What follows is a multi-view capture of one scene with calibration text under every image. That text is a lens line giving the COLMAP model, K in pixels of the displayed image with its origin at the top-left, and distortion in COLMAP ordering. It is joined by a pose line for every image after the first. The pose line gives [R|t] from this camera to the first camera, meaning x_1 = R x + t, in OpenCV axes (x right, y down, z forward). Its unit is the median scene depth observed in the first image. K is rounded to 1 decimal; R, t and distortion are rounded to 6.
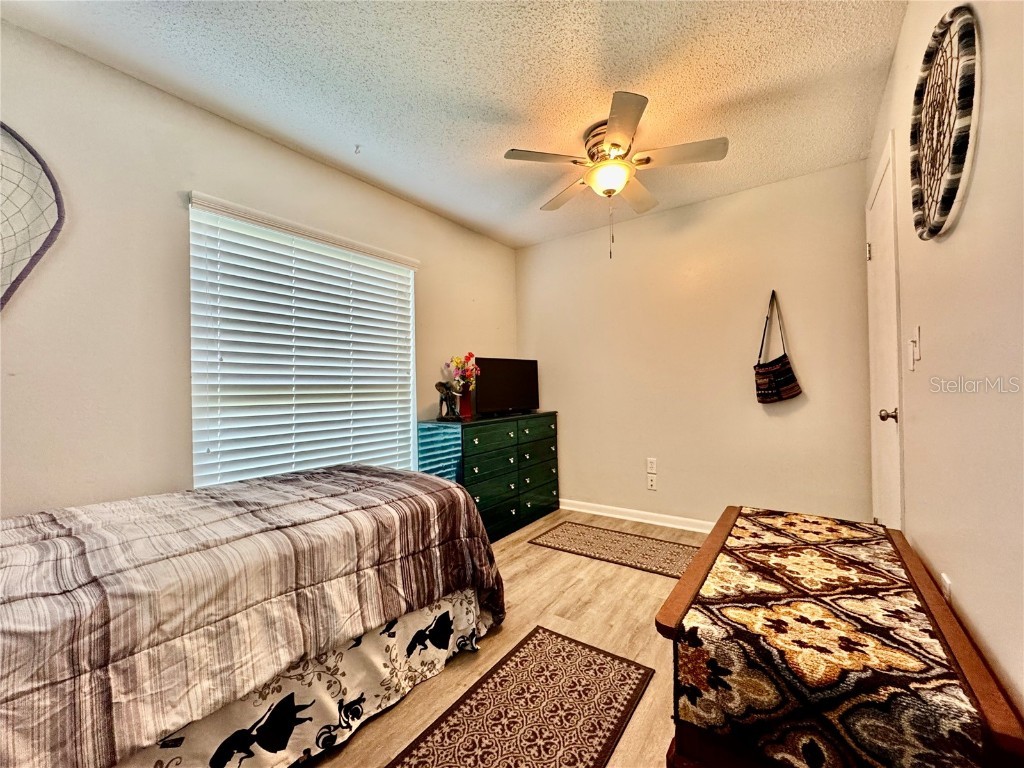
lens RADIAL K [[407.5, 0, 512.2], [0, 407.5, 383.5], [0, 0, 1]] dist [-0.002052, 0.000269]
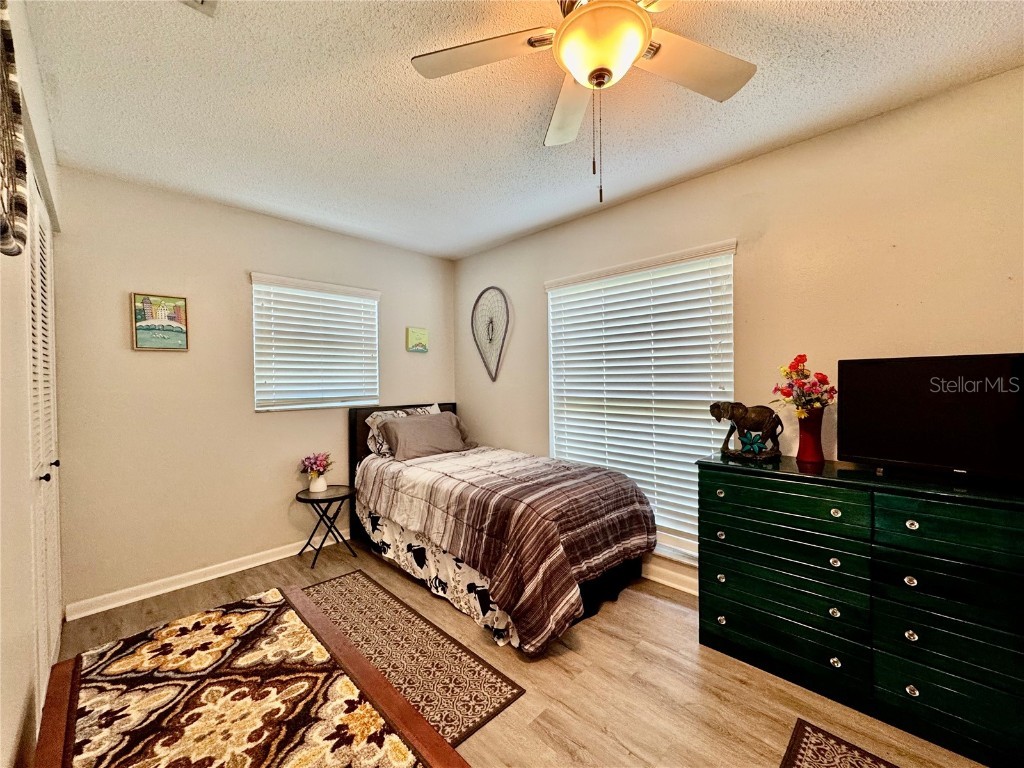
lens RADIAL K [[407.5, 0, 512.2], [0, 407.5, 383.5], [0, 0, 1]] dist [-0.002052, 0.000269]
pose [[-0.156186, 0.028720, -0.987310, 1.489385], [0.021668, 0.999436, 0.025645, -0.156405], [0.987490, -0.017388, -0.156720, 1.803171]]
